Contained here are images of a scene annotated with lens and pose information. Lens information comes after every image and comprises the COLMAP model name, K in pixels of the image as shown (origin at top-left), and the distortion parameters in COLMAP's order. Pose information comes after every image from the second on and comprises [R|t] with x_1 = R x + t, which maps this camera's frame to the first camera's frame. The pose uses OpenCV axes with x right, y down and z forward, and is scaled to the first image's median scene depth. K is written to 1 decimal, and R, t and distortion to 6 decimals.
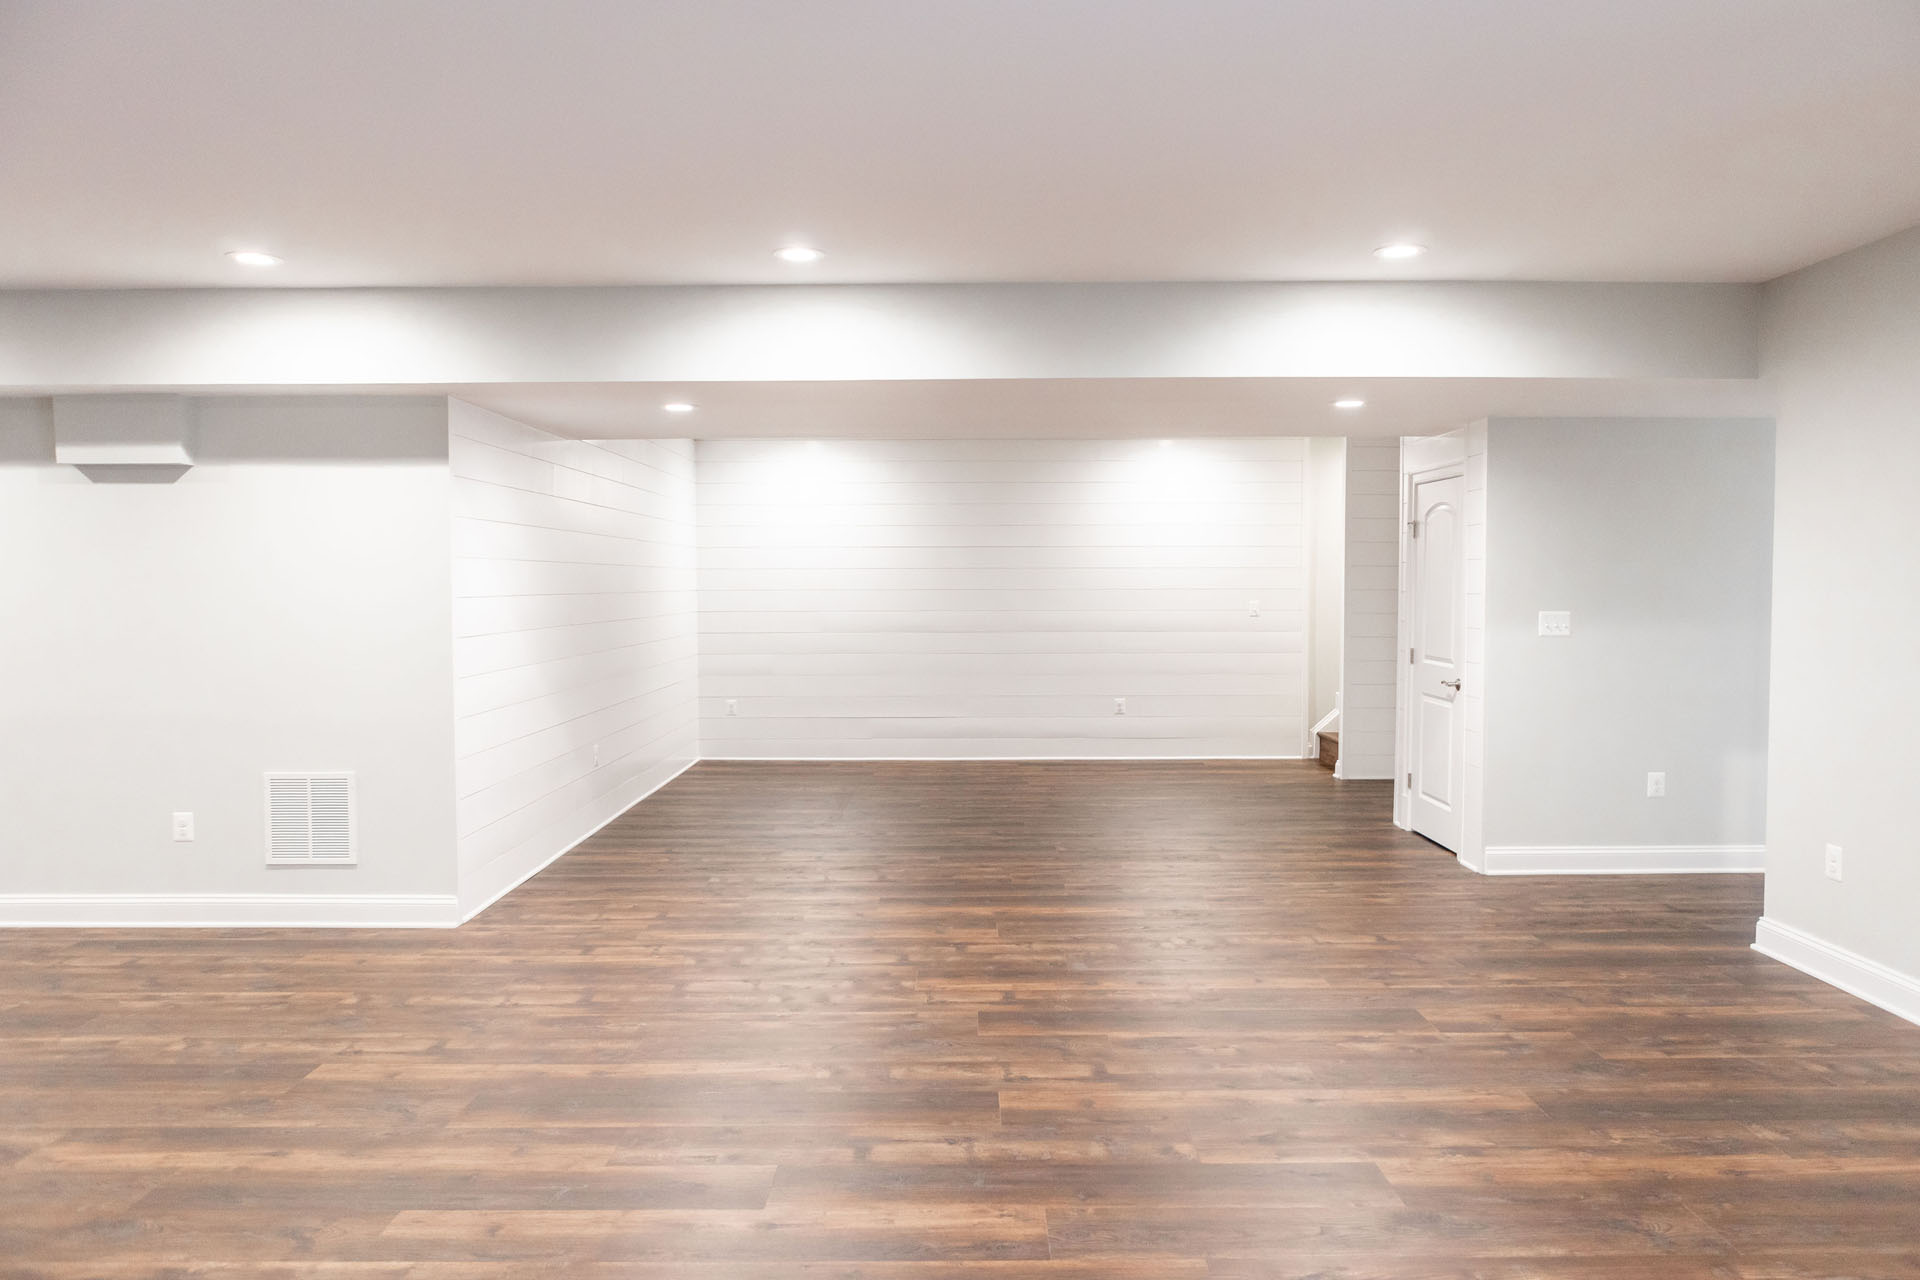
lens RADIAL K [[1308.7, 0, 966.5], [0, 1308.7, 636.3], [0, 0, 1]] dist [-0.036661, 0.030210]
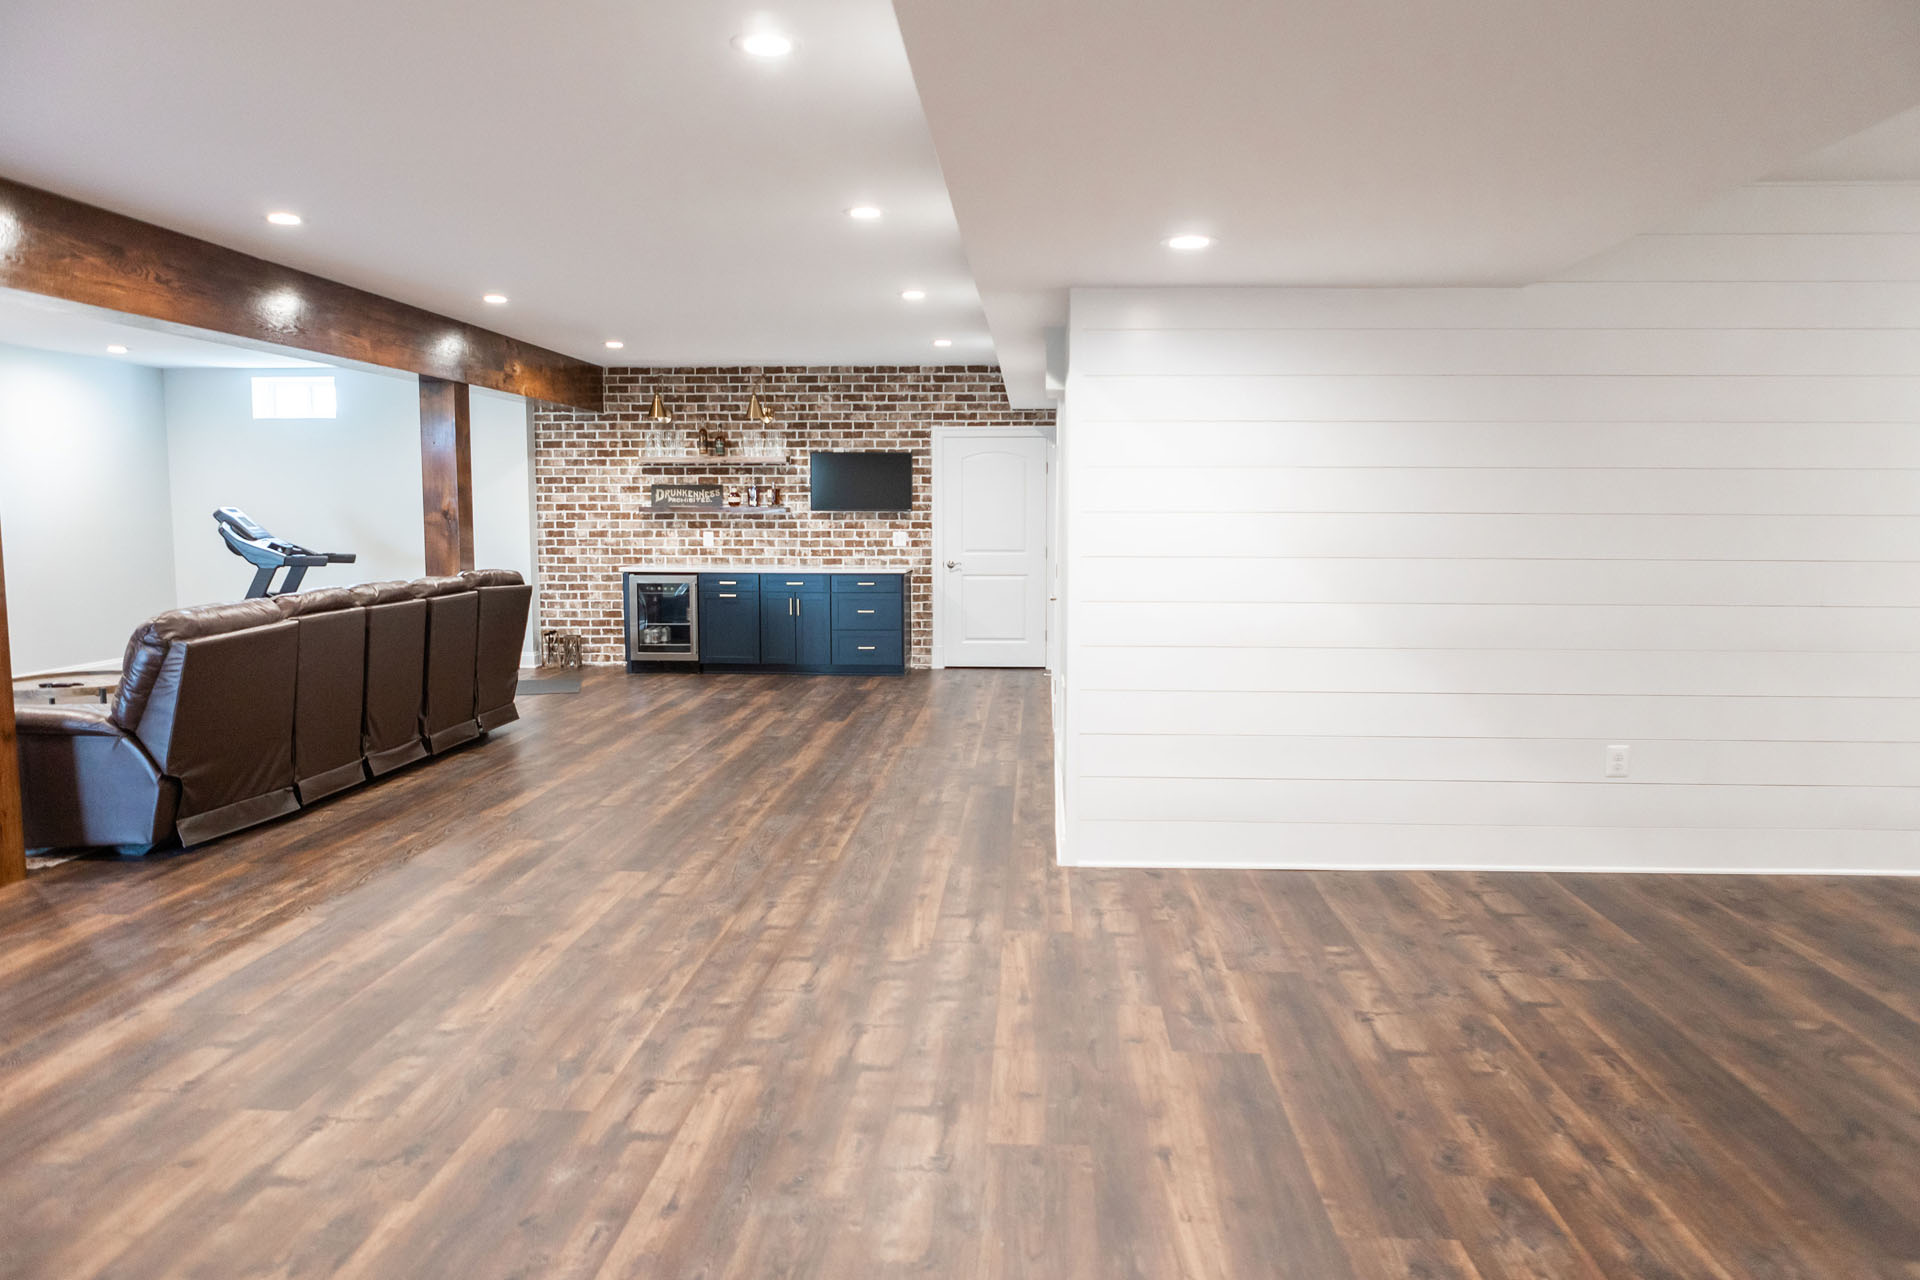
lens RADIAL K [[1295.1, 0, 965.6], [0, 1295.1, 637.4], [0, 0, 1]] dist [-0.032174, 0.022552]
pose [[-0.055861, 0.103650, -0.993044, 0.516988], [-0.043303, 0.993410, 0.106124, -0.034628], [0.997499, 0.048930, -0.051004, 0.971242]]
